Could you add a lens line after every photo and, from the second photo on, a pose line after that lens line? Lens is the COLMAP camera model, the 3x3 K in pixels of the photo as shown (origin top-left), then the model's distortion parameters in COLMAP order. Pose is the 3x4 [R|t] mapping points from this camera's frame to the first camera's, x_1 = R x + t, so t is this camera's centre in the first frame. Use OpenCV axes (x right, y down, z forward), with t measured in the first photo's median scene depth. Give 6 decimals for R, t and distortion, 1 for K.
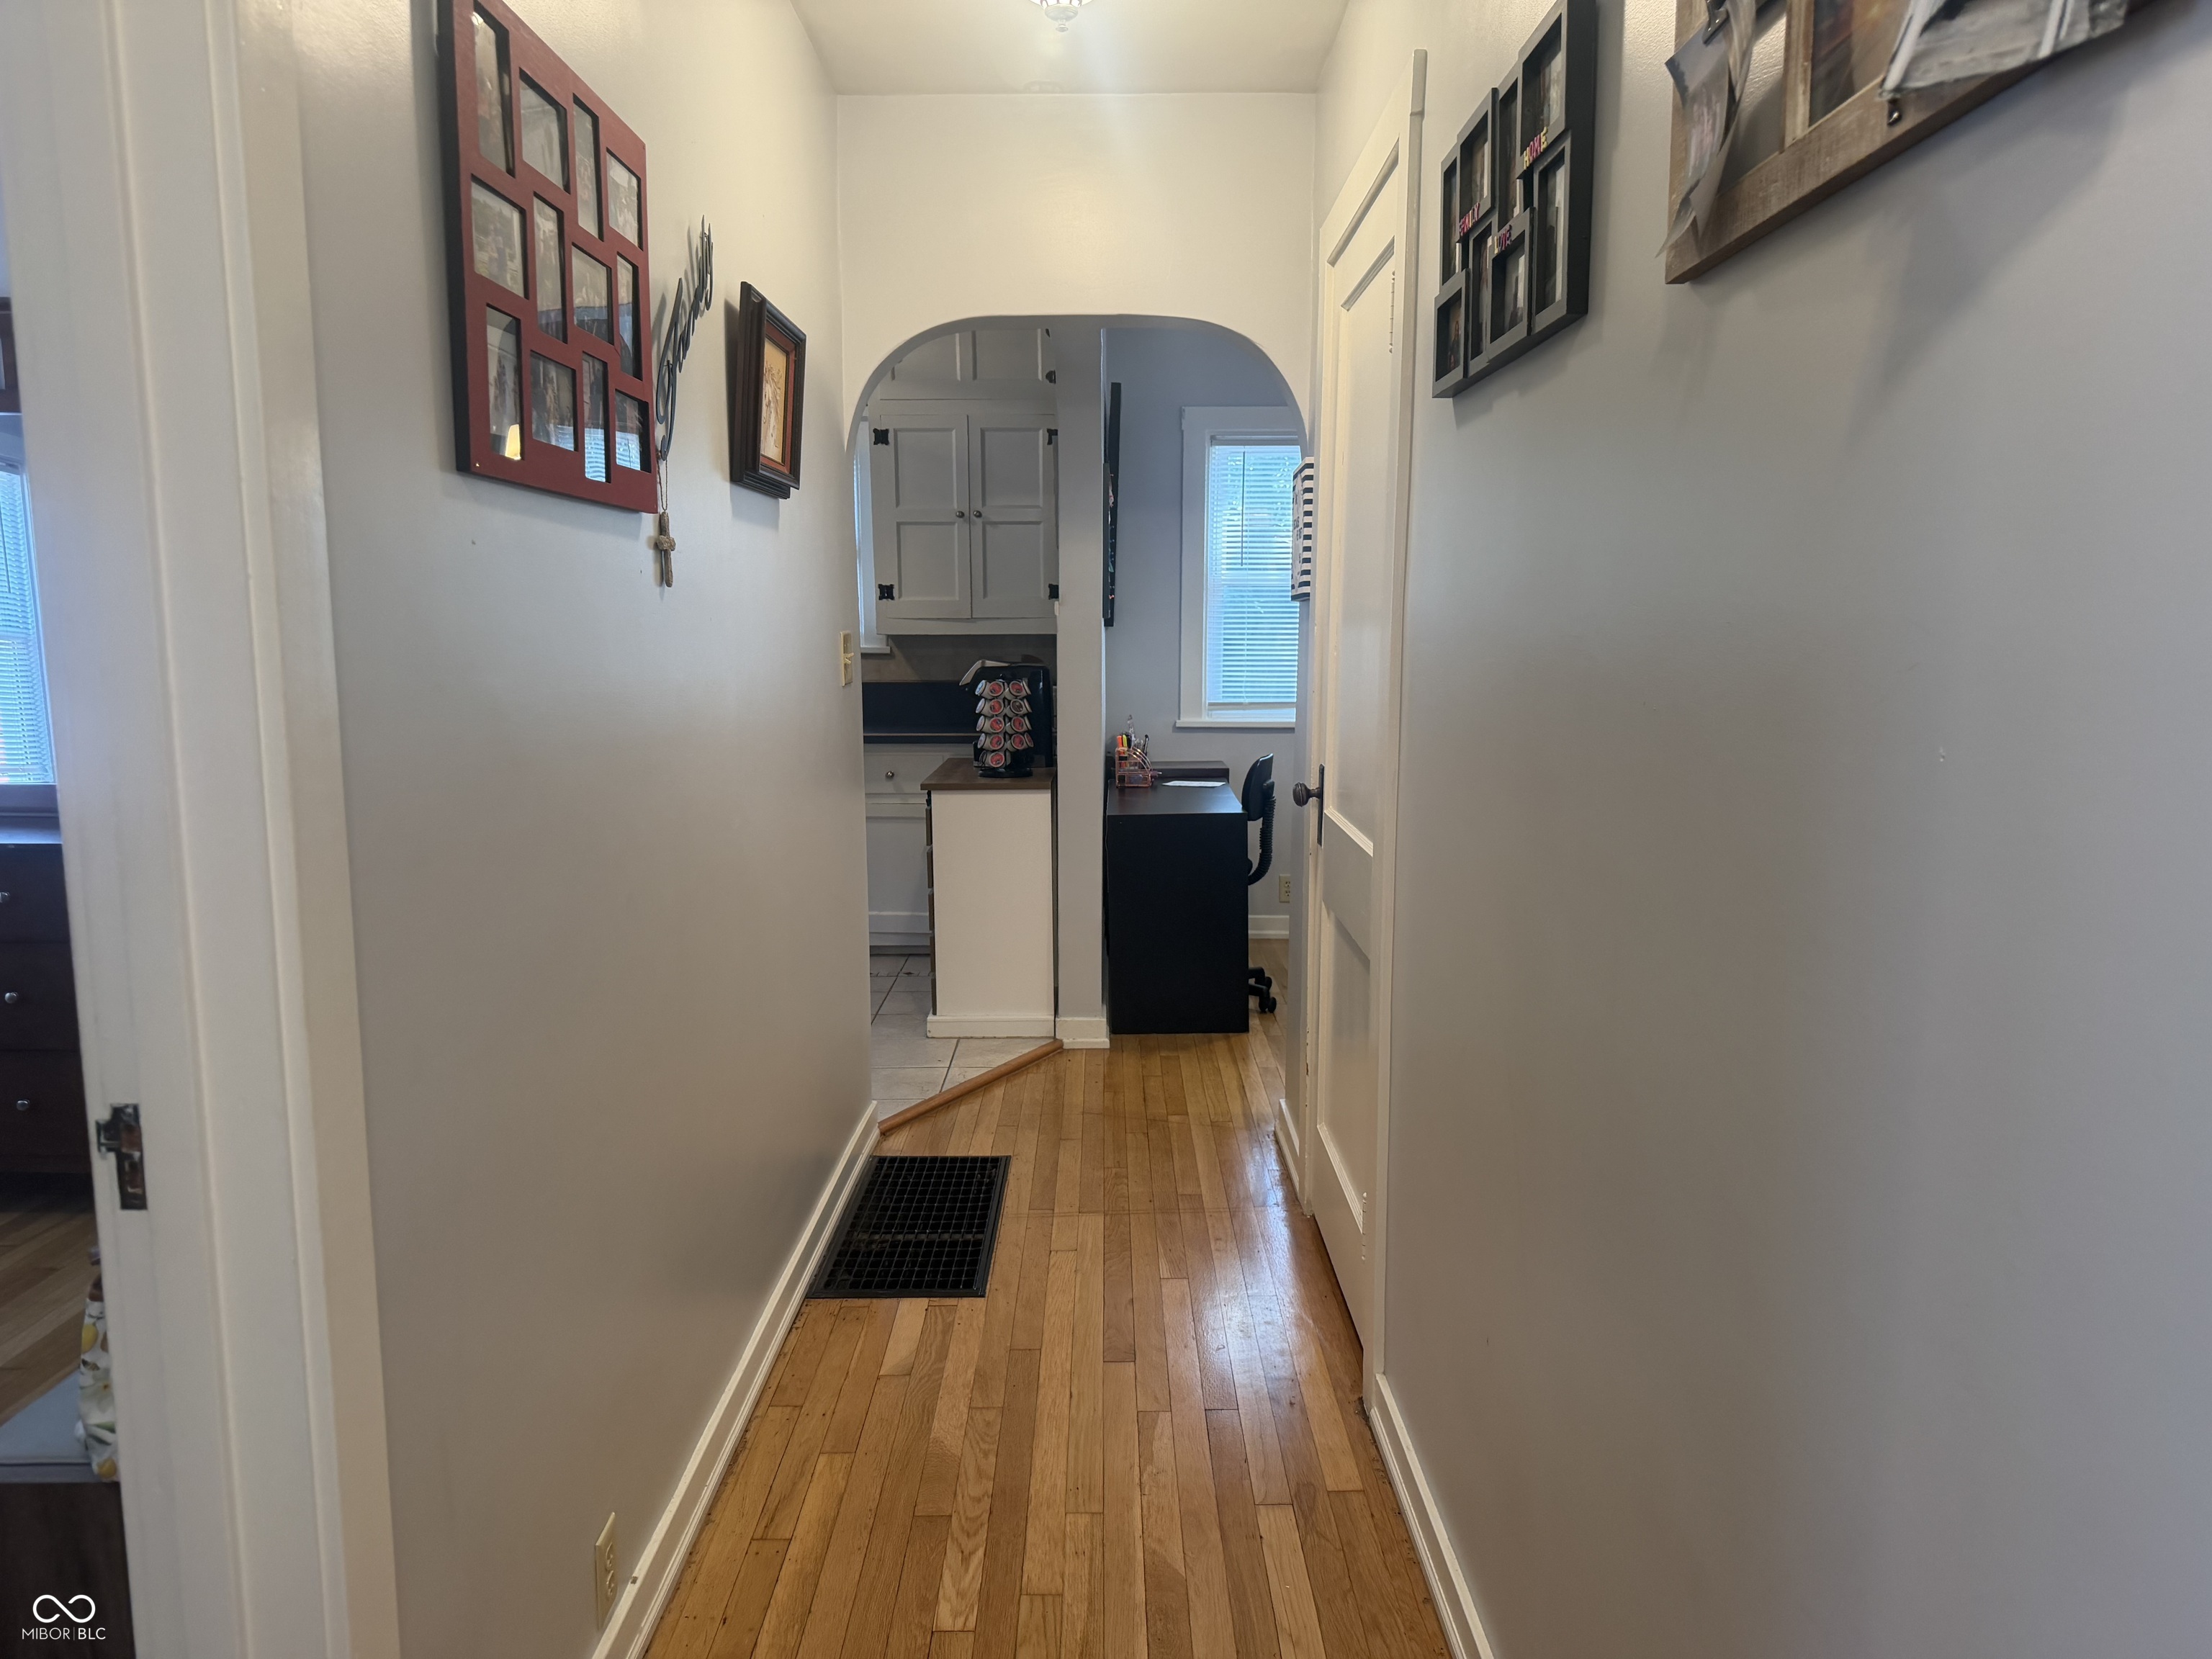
lens RADIAL K [[1571.1, 0, 1113.8], [0, 1571.1, 839.1], [0, 0, 1]] dist [0.034383, -0.010891]
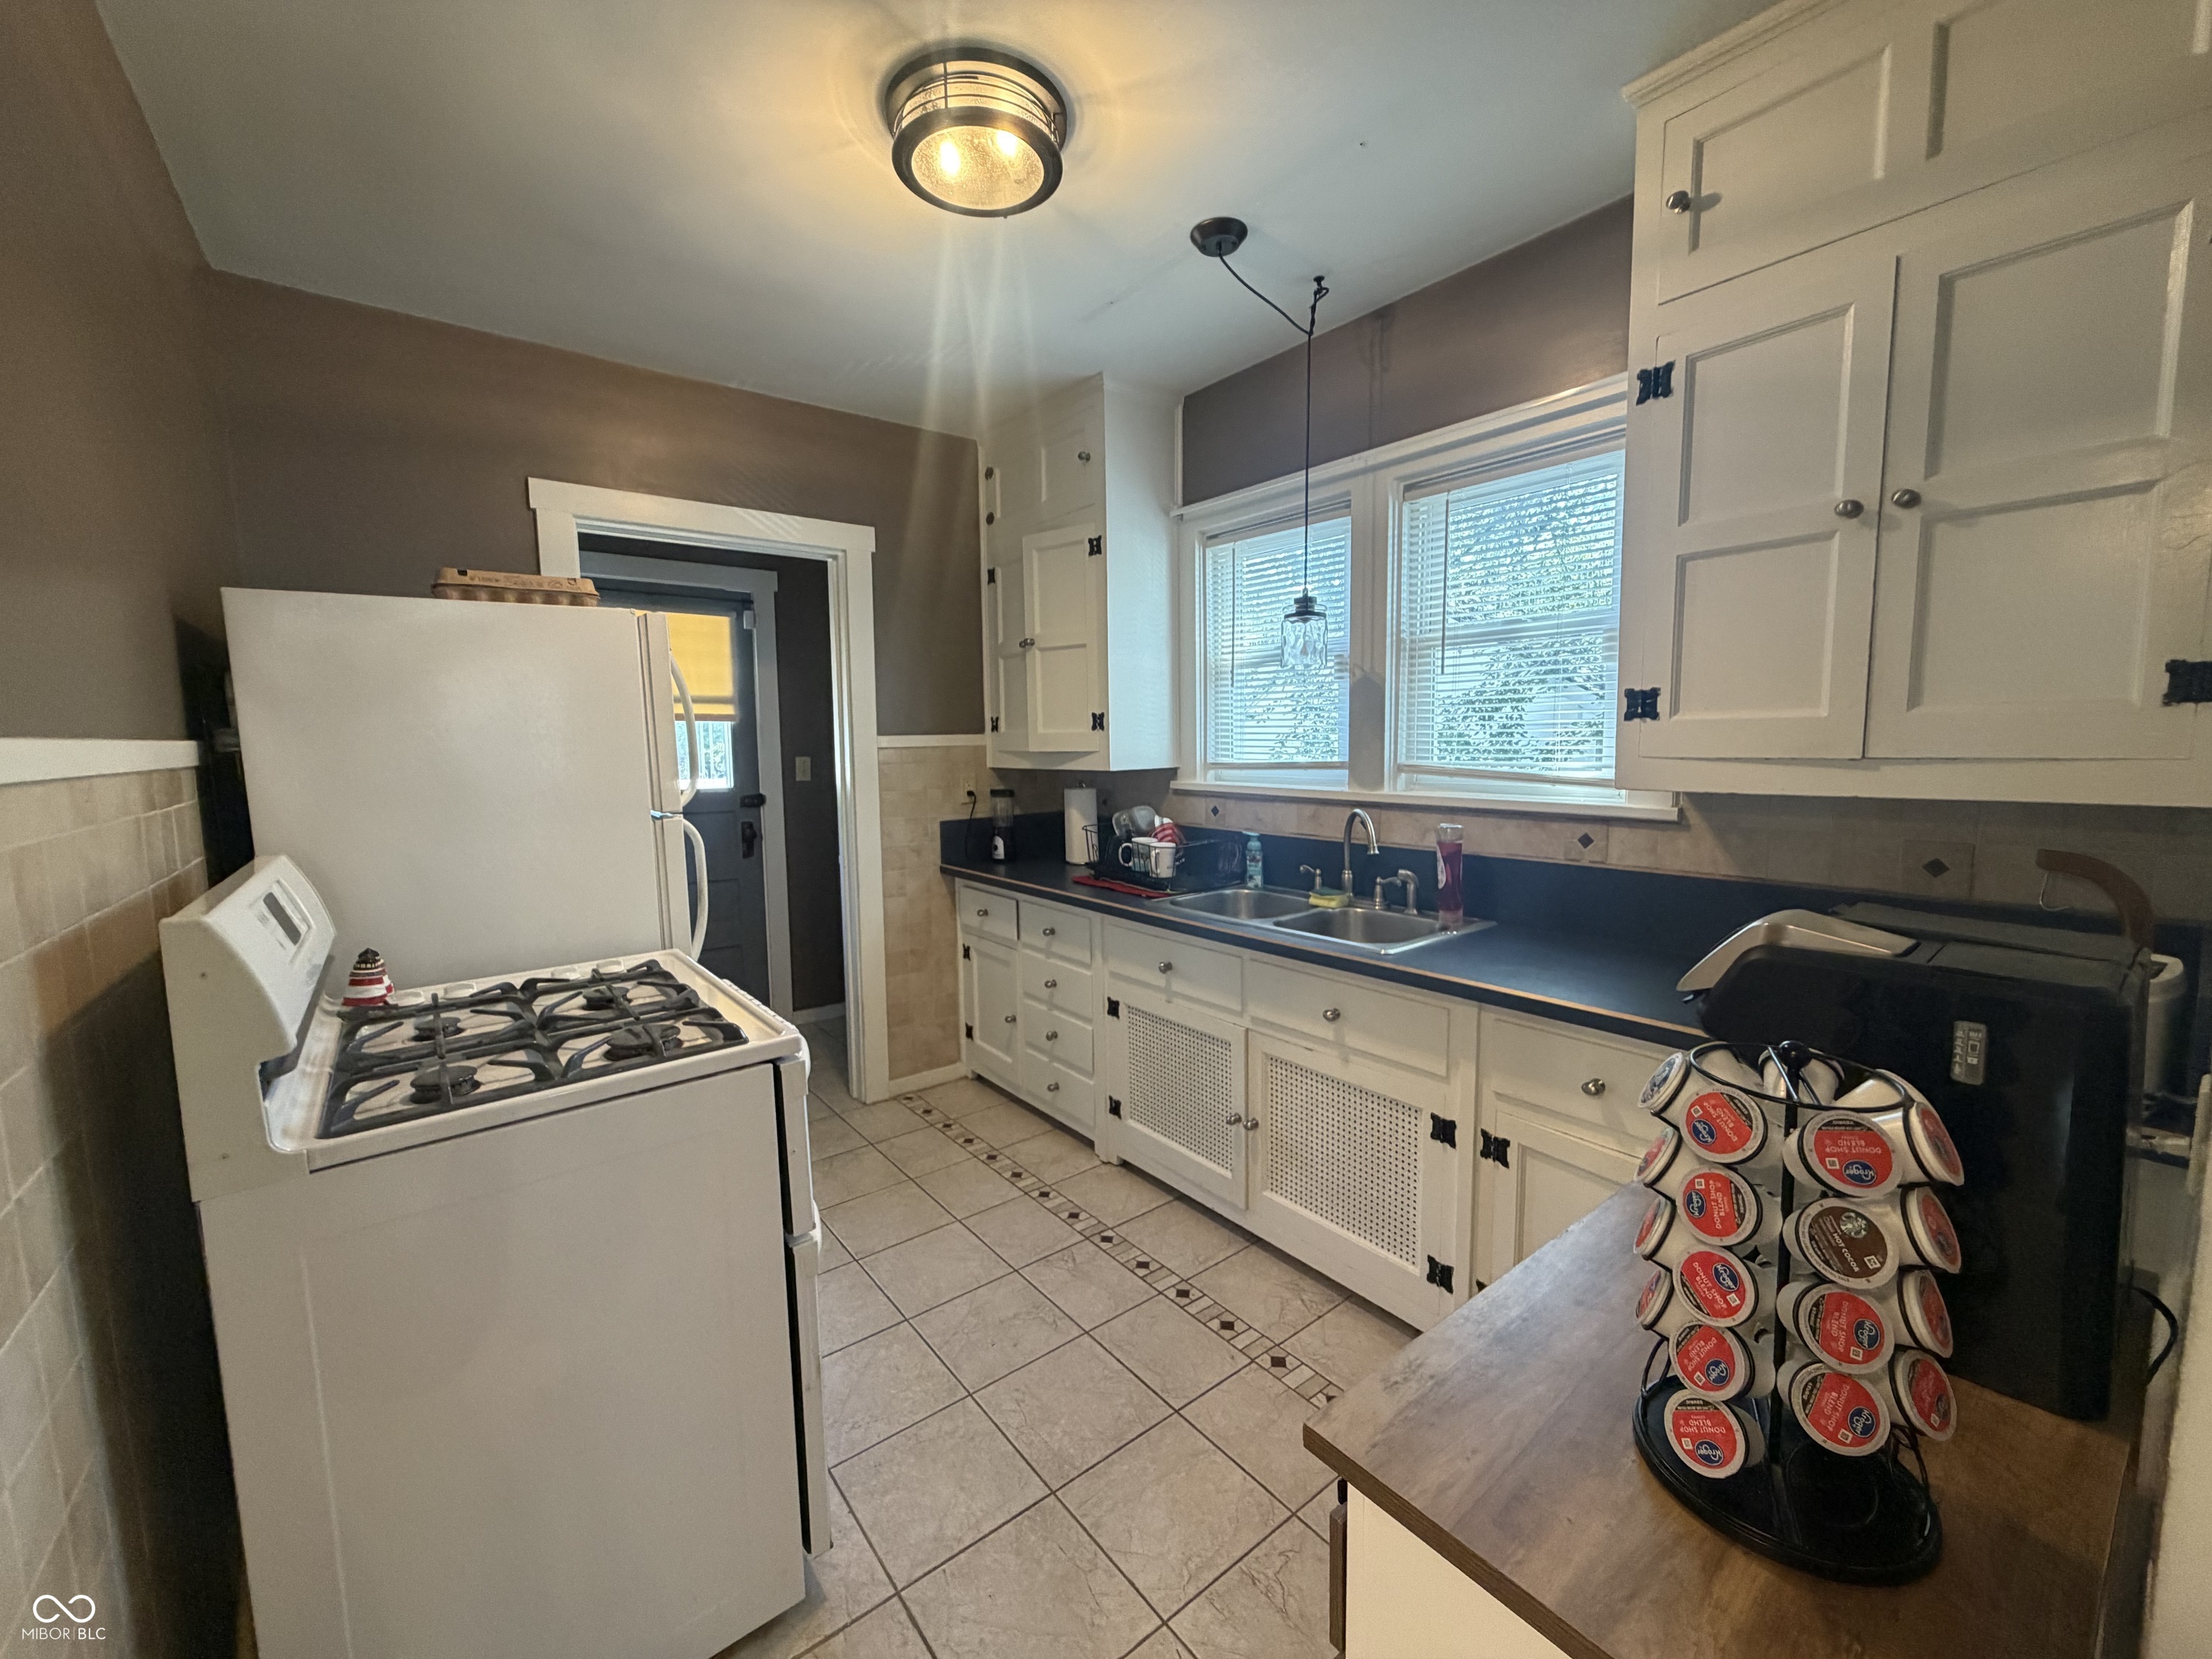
lens RADIAL K [[881.0, 0, 1101.3], [0, 881.0, 826.4], [0, 0, 1]] dist [0.002167, -0.000456]
pose [[0.607048, 0.067650, -0.791780, -0.027674], [-0.091578, 0.995687, 0.014860, -0.108350], [0.789370, 0.063489, 0.610626, 0.705521]]
